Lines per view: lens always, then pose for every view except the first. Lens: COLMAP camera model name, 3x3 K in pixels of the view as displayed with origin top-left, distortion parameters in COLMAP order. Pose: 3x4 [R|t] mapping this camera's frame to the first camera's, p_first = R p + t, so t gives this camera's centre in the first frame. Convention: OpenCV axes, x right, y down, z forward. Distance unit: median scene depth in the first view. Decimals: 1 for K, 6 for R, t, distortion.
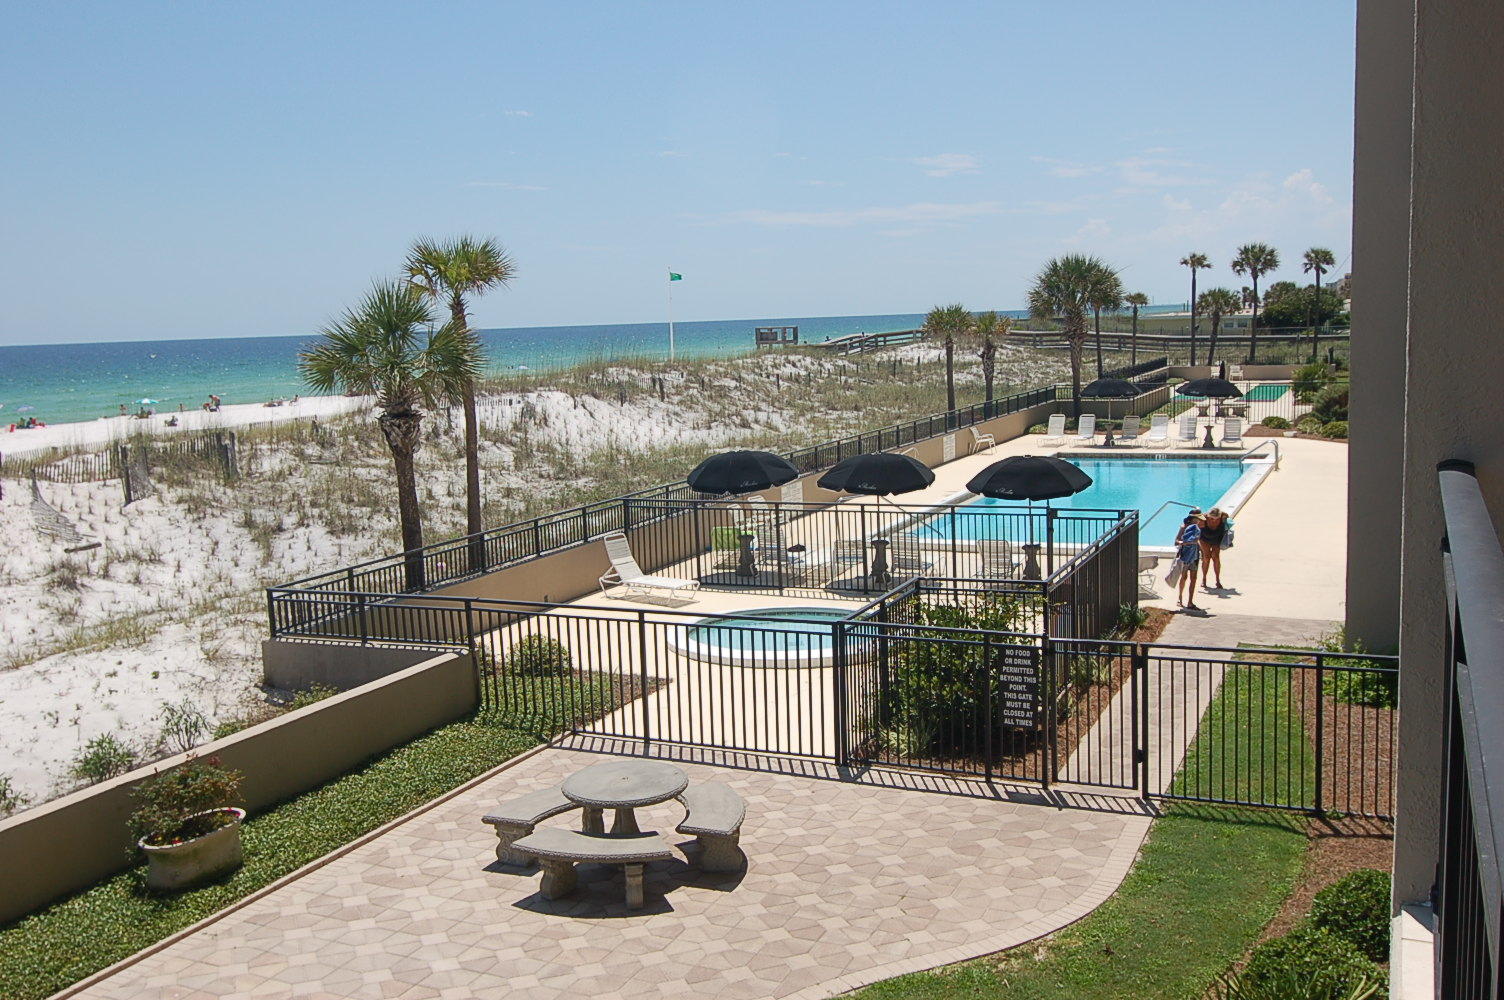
lens RADIAL K [[1467.6, 0, 753.1], [0, 1467.6, 499.0], [0, 0, 1]] dist [-0.000616, 0.000000]
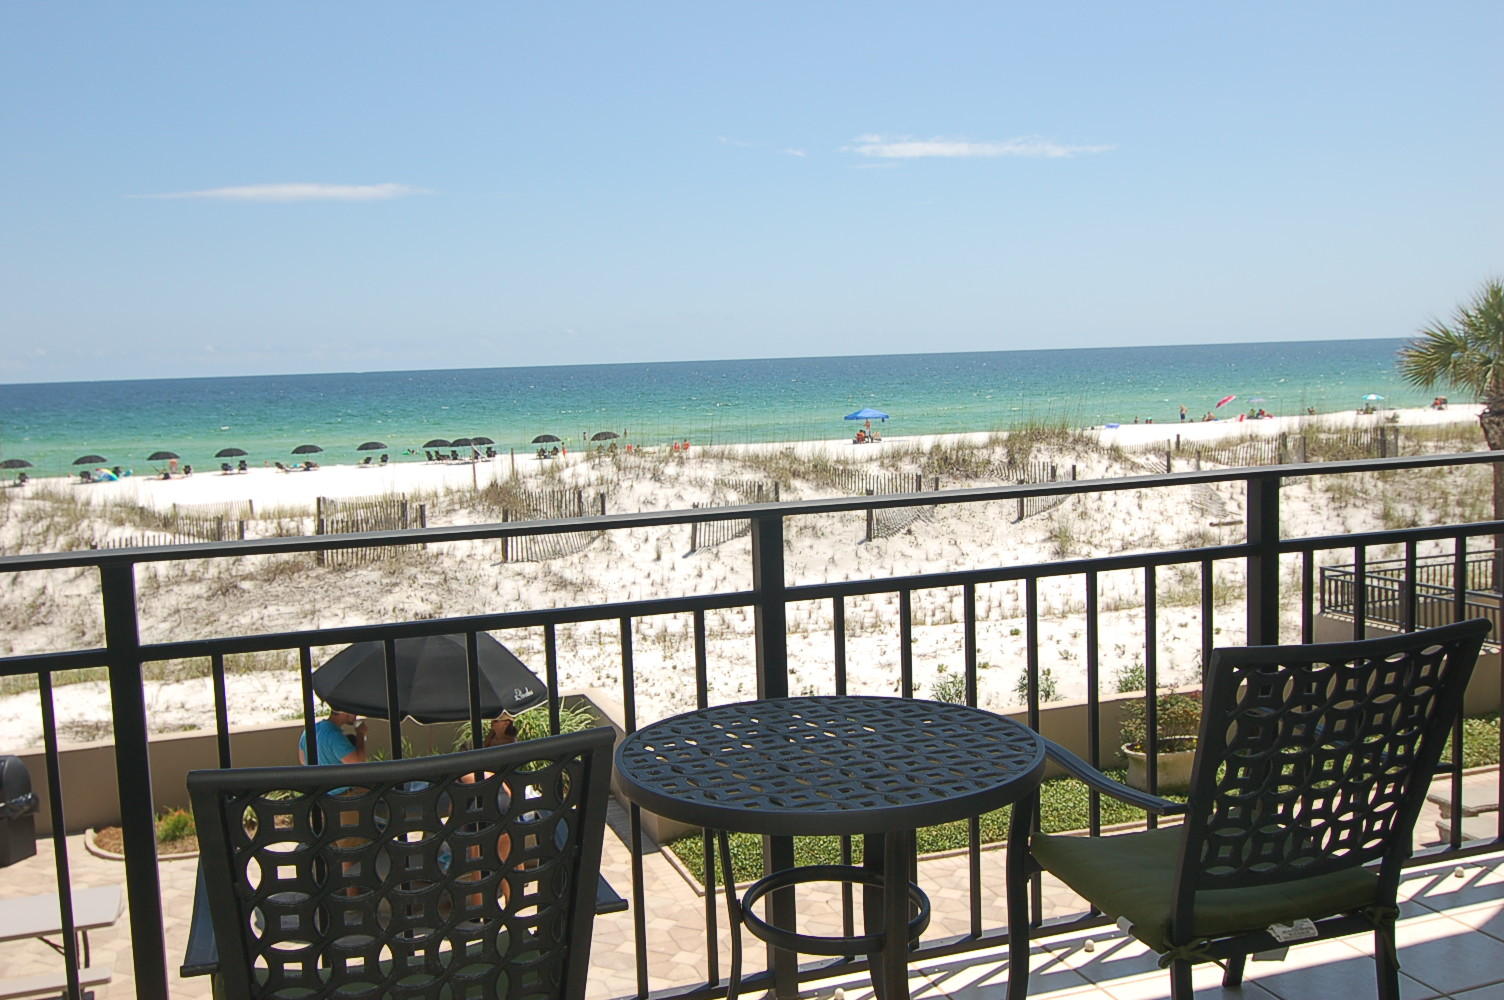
lens RADIAL K [[1467.6, 0, 750.5], [0, 1467.6, 506.6], [0, 0, 1]] dist [-0.000616, 0.000000]
pose [[0.688557, 0.083799, -0.720324, 0.096885], [-0.078723, 0.996068, 0.040627, 0.003732], [0.720897, 0.028733, 0.692447, -0.032500]]
